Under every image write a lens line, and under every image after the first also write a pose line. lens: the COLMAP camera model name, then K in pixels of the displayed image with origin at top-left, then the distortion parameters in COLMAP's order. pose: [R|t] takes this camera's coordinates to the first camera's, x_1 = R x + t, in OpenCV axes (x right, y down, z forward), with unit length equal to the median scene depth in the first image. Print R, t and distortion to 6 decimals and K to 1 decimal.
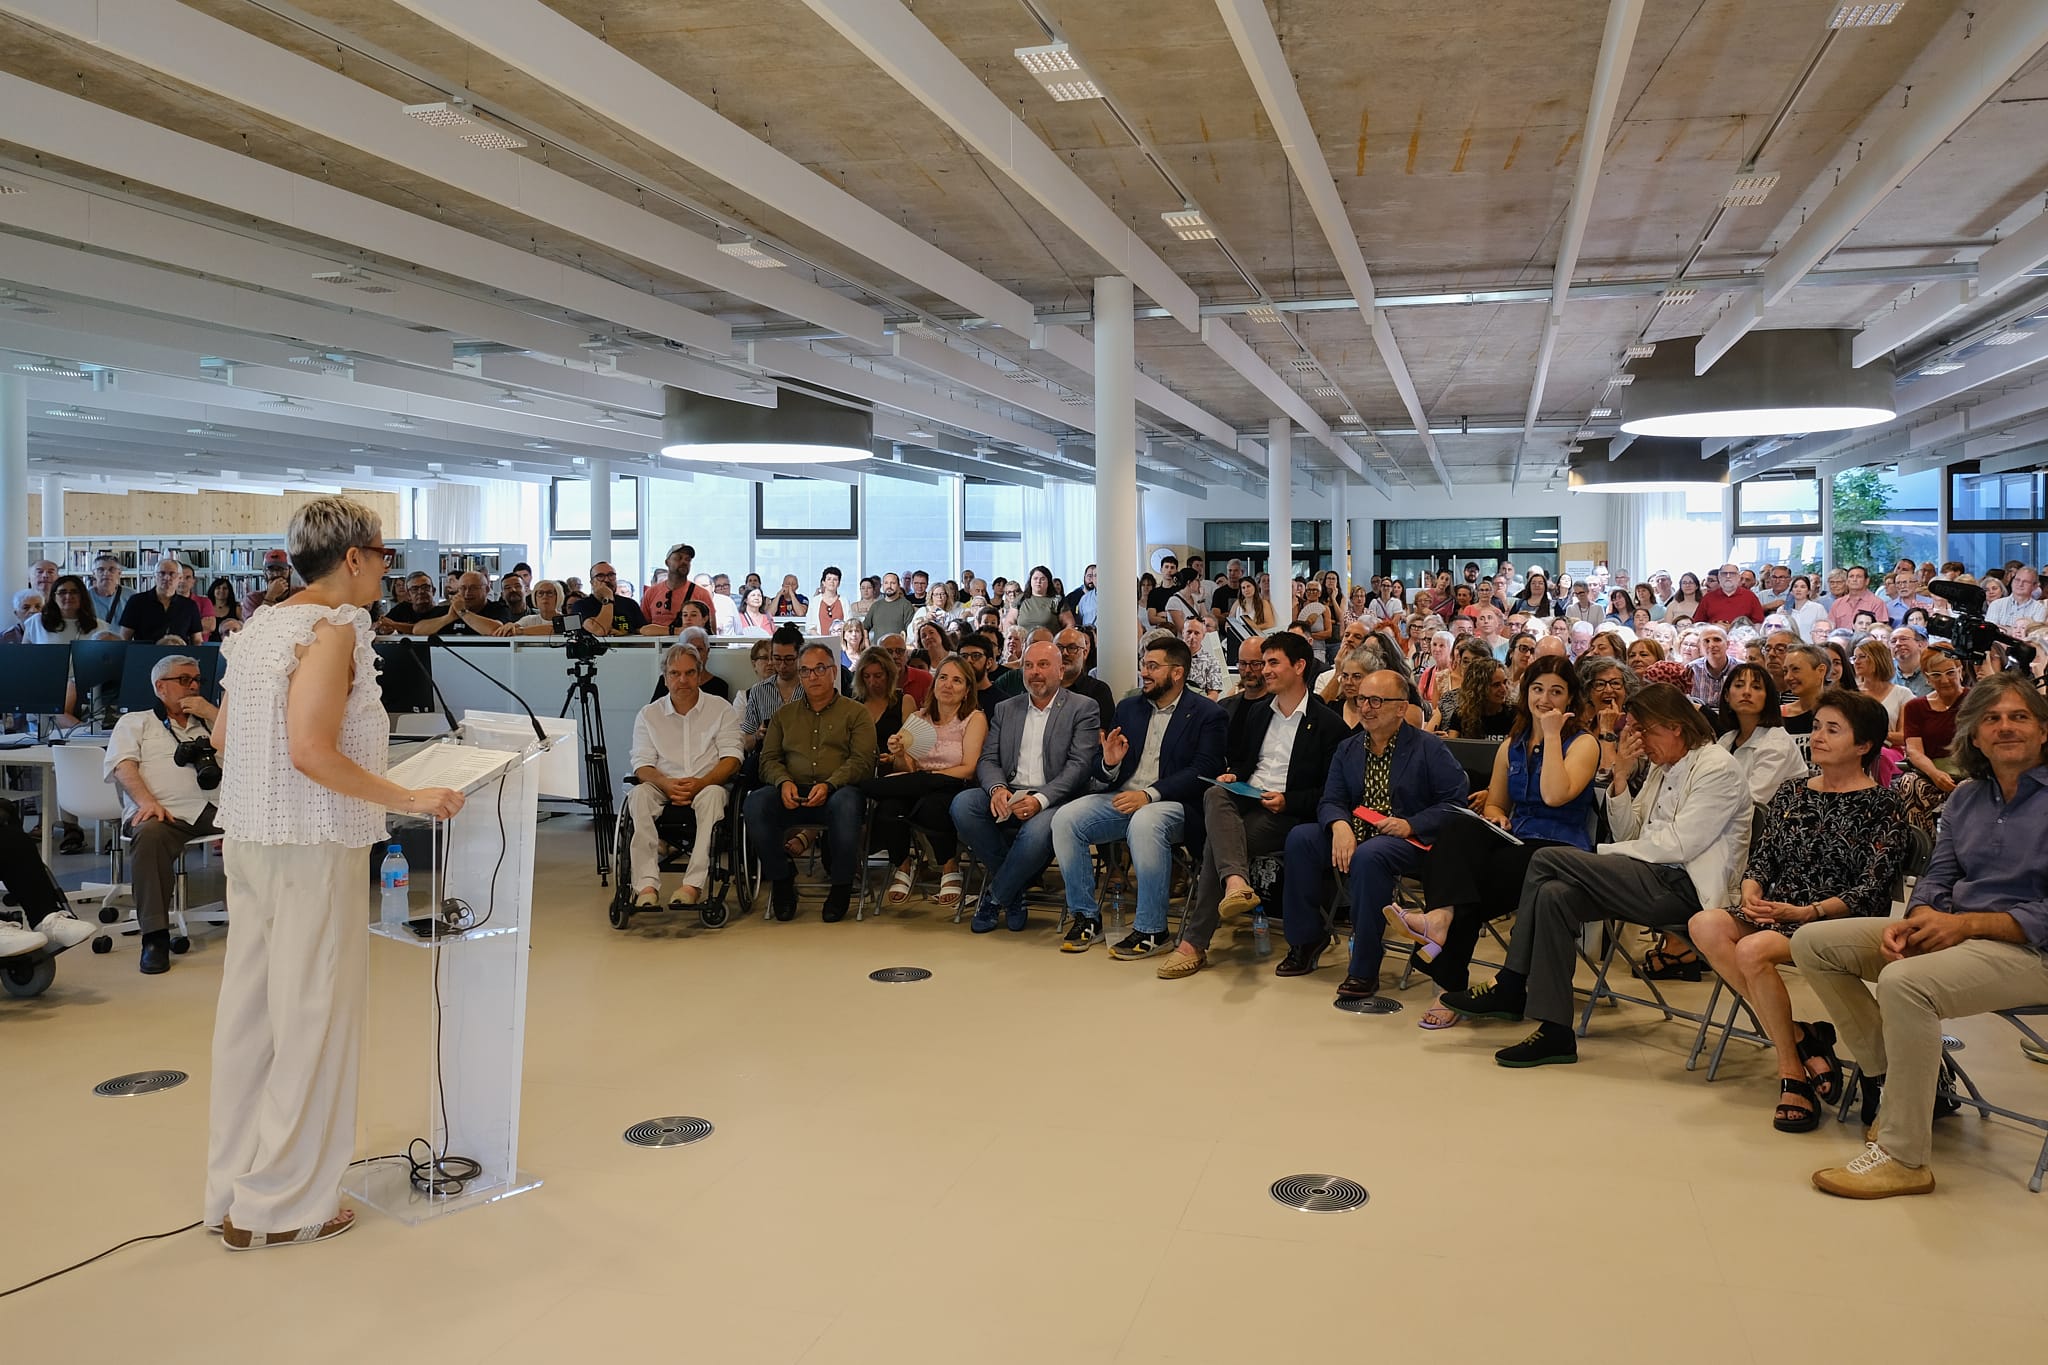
lens RADIAL K [[1555.0, 0, 1070.2], [0, 1555.0, 593.0], [0, 0, 1]] dist [0.006528, 0.032657]
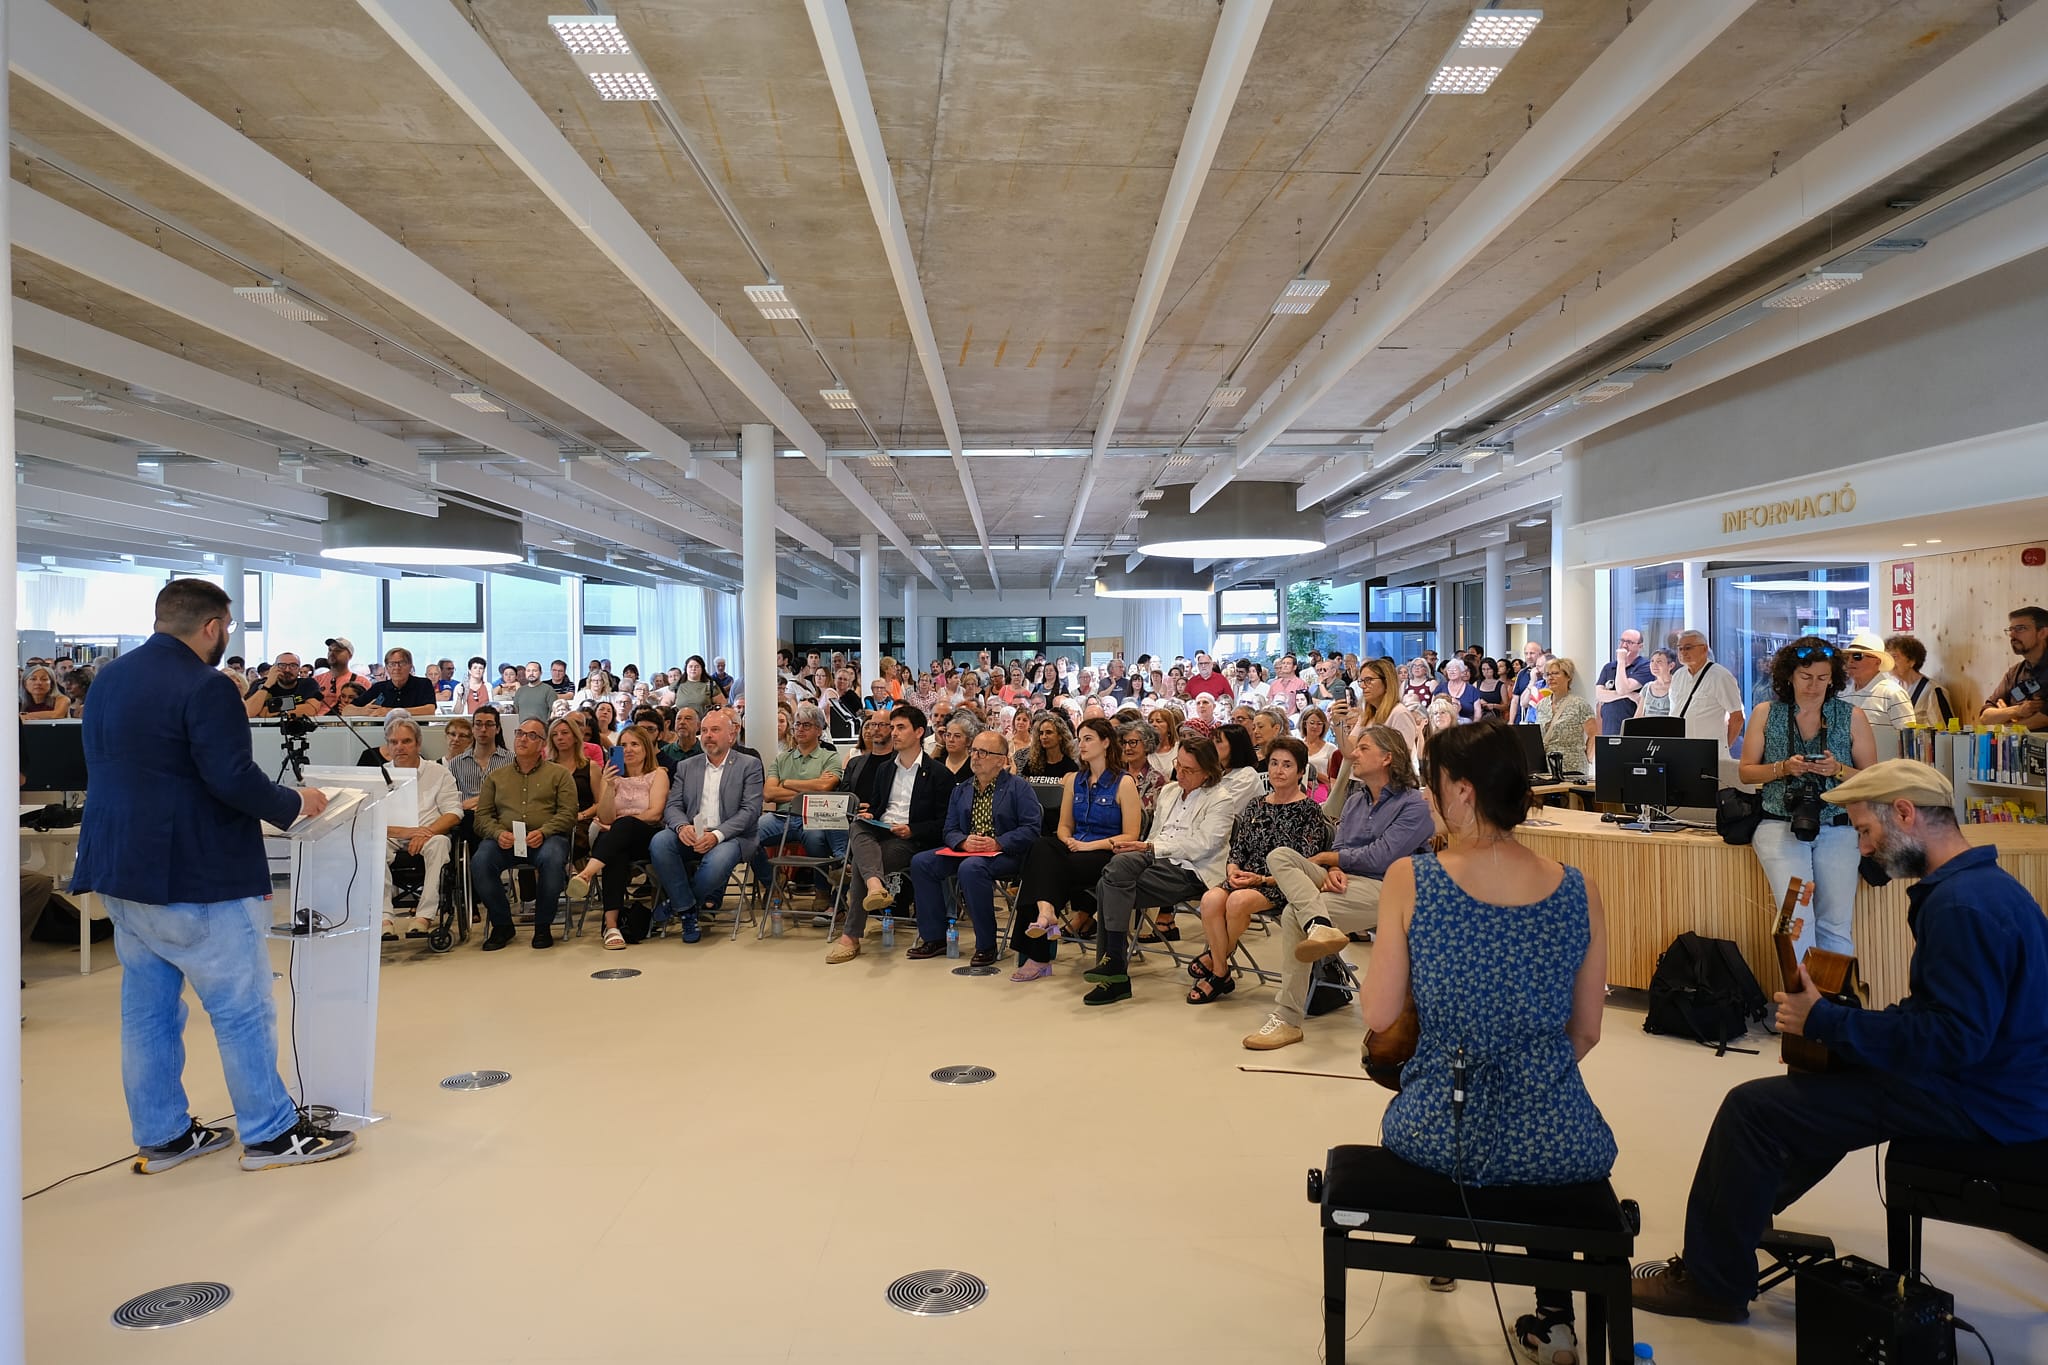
lens RADIAL K [[1385.8, 0, 1024.0], [0, 1385.8, 682.5], [0, 0, 1]] dist [0.000767, 0.034122]
pose [[0.965179, -0.004638, 0.261549, -0.059144], [0.004387, 0.999989, 0.001544, 0.003738], [-0.261553, -0.000342, 0.965189, -0.134464]]
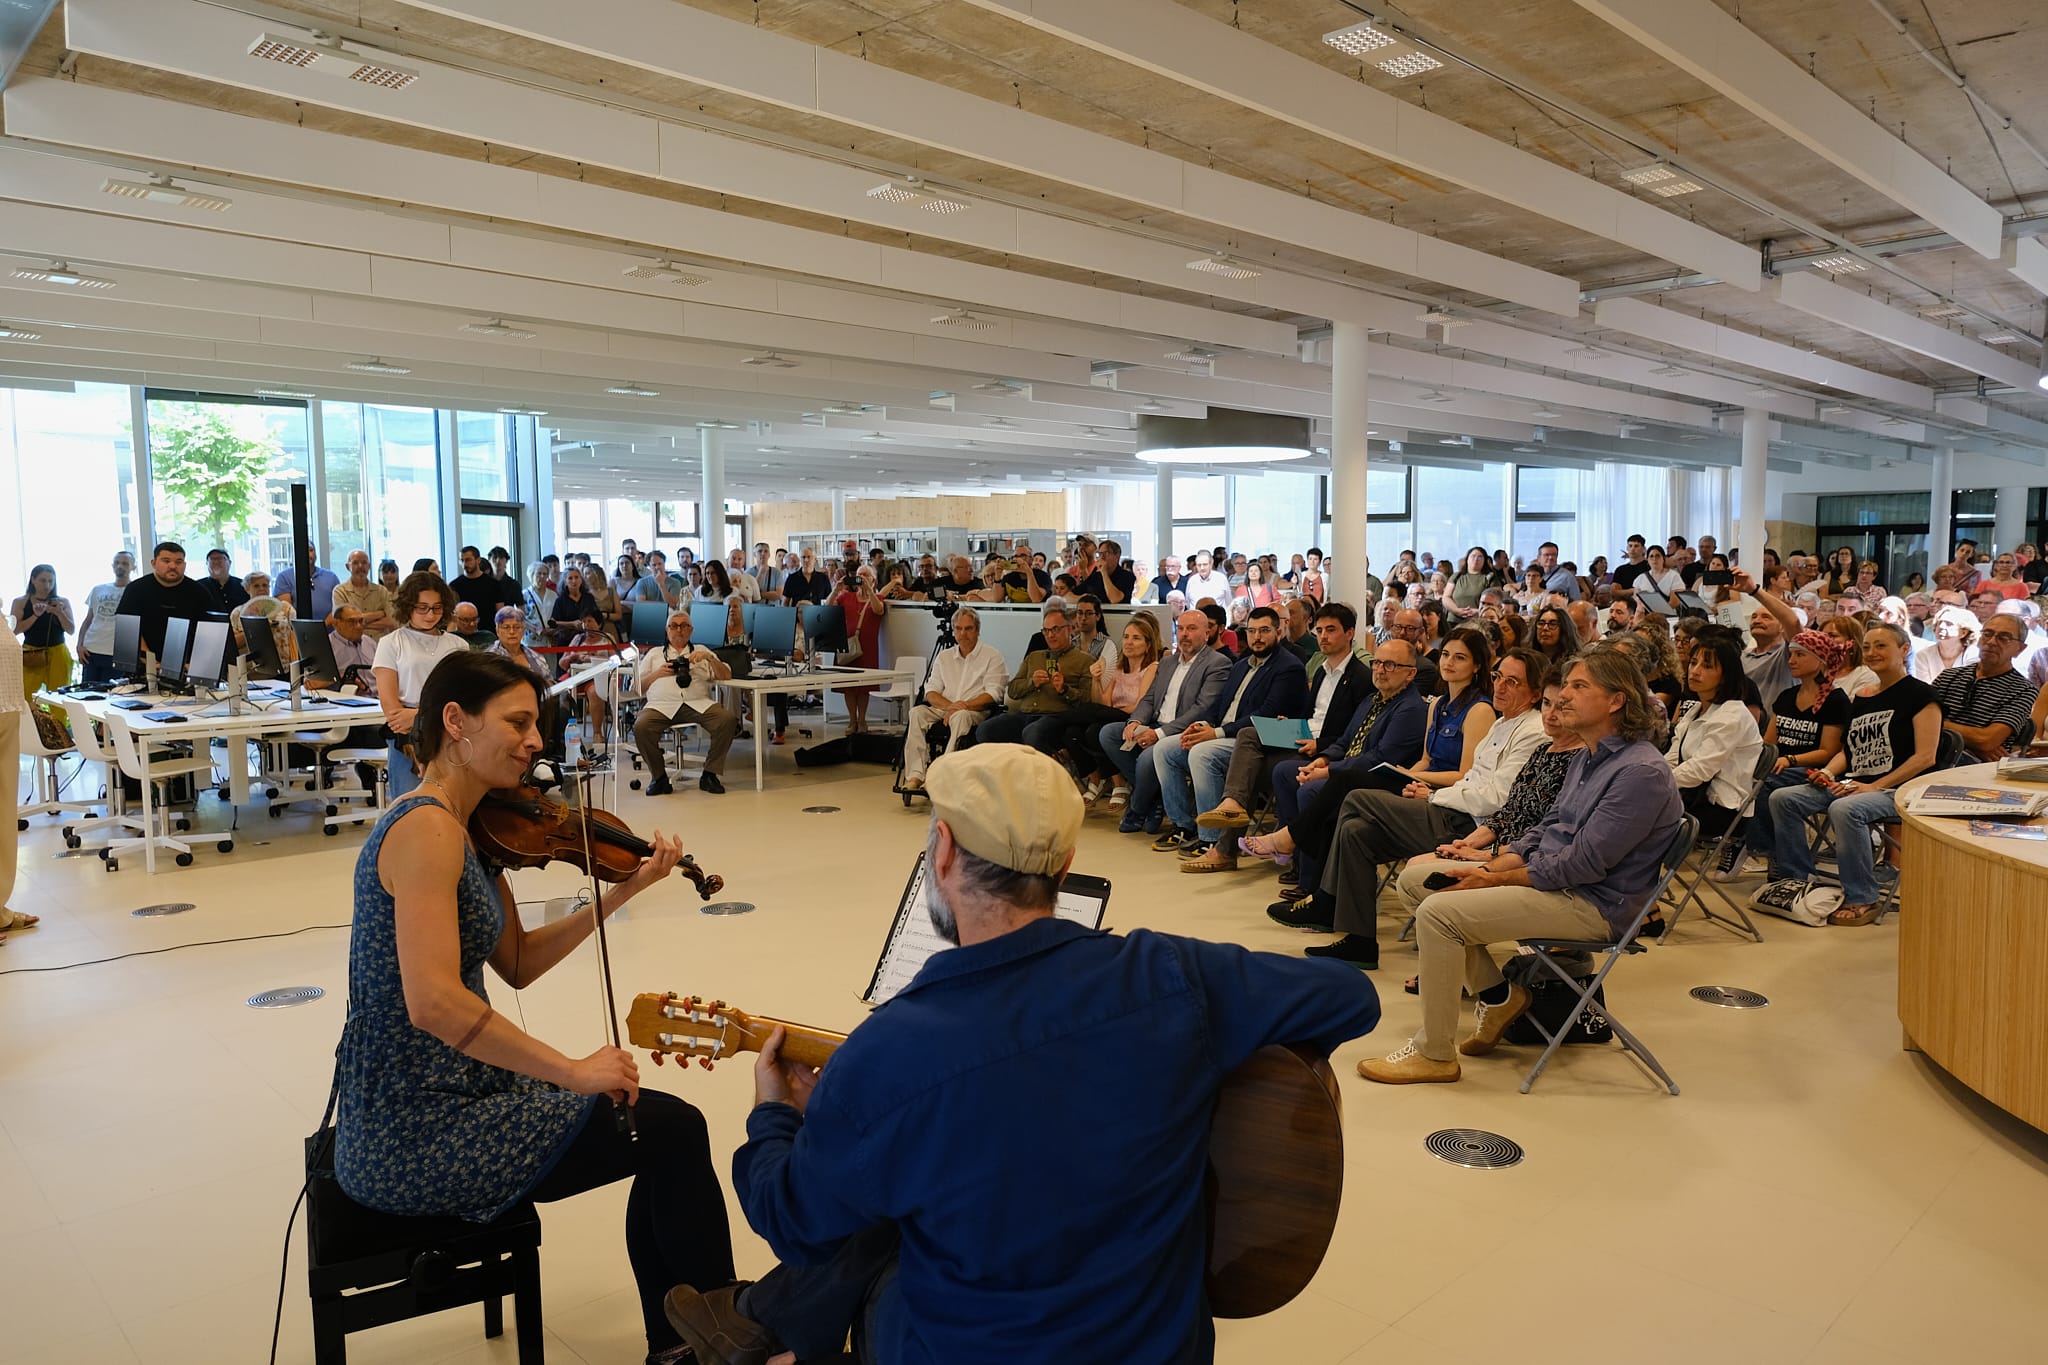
lens RADIAL K [[1363.7, 0, 1024.0], [0, 1363.7, 682.5], [0, 0, 1]] dist [0.004788, -0.000043]
pose [[0.849640, 0.042806, -0.525622, 0.383308], [0.001132, 0.996550, 0.082988, -0.001536], [0.527361, -0.071105, 0.846660, -0.003850]]
